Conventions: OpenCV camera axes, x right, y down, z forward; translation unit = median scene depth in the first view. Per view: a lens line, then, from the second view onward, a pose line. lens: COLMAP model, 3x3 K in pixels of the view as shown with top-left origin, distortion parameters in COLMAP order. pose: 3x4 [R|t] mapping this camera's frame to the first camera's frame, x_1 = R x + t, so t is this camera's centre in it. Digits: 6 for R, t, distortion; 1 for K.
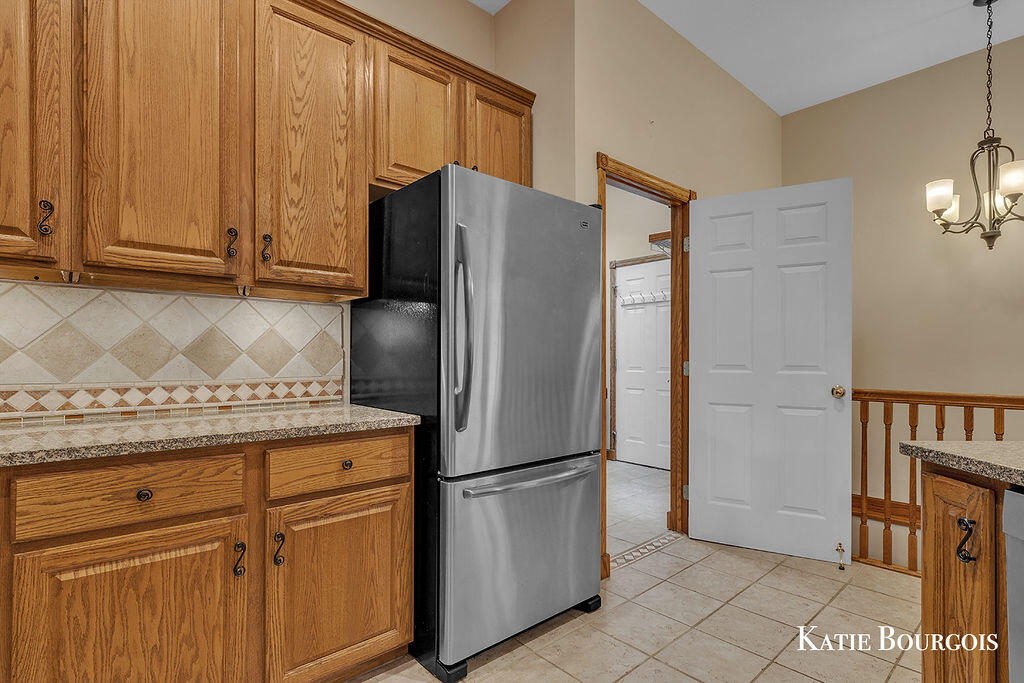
lens RADIAL K [[498.6, 0, 520.7], [0, 498.6, 364.2], [0, 0, 1]] dist [0.004854, 0.000078]
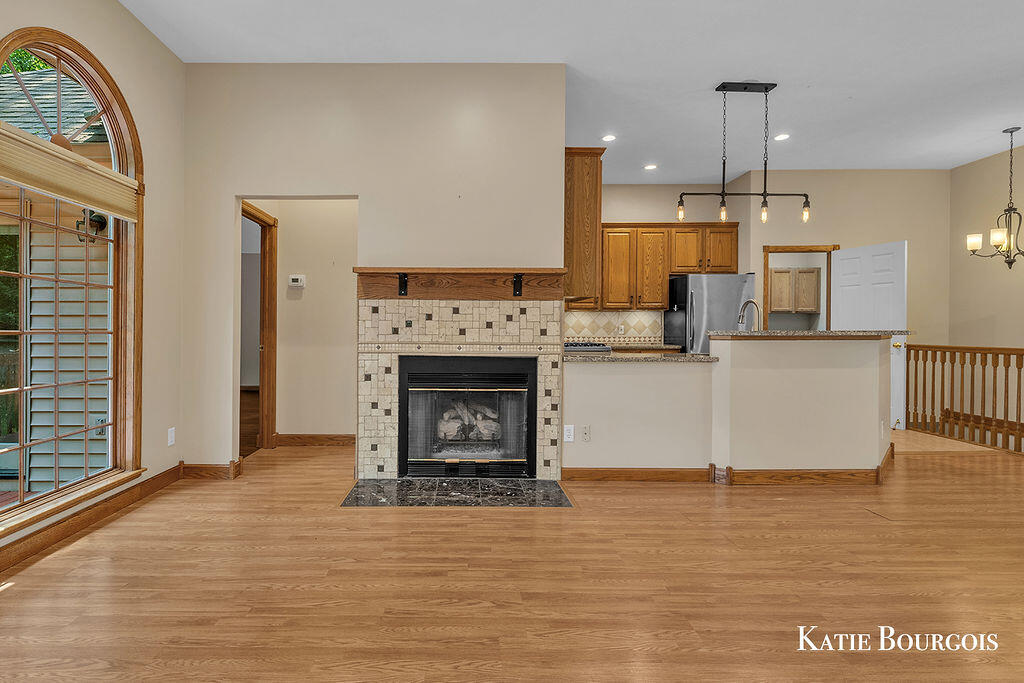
lens RADIAL K [[498.6, 0, 510.7], [0, 498.6, 335.7], [0, 0, 1]] dist [0.004854, 0.000078]
pose [[0.778580, 0.007552, -0.627500, 0.973390], [-0.006334, 0.999971, 0.004177, 0.023877], [0.627513, 0.000723, 0.778605, -2.257398]]
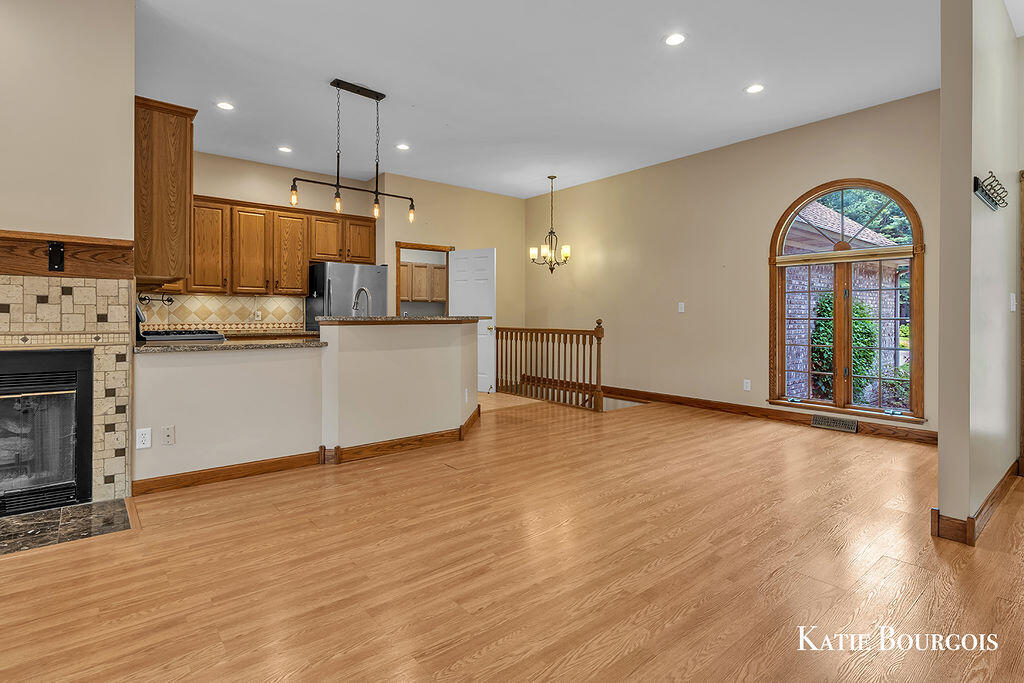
lens RADIAL K [[468.4, 0, 511.7], [0, 468.4, 323.8], [0, 0, 1]] dist [0.000153, 0.001196]
pose [[0.999562, 0.001527, -0.029539, 1.164708], [-0.001361, 0.999983, 0.005638, 0.025288], [0.029547, -0.005595, 0.999548, -2.110922]]
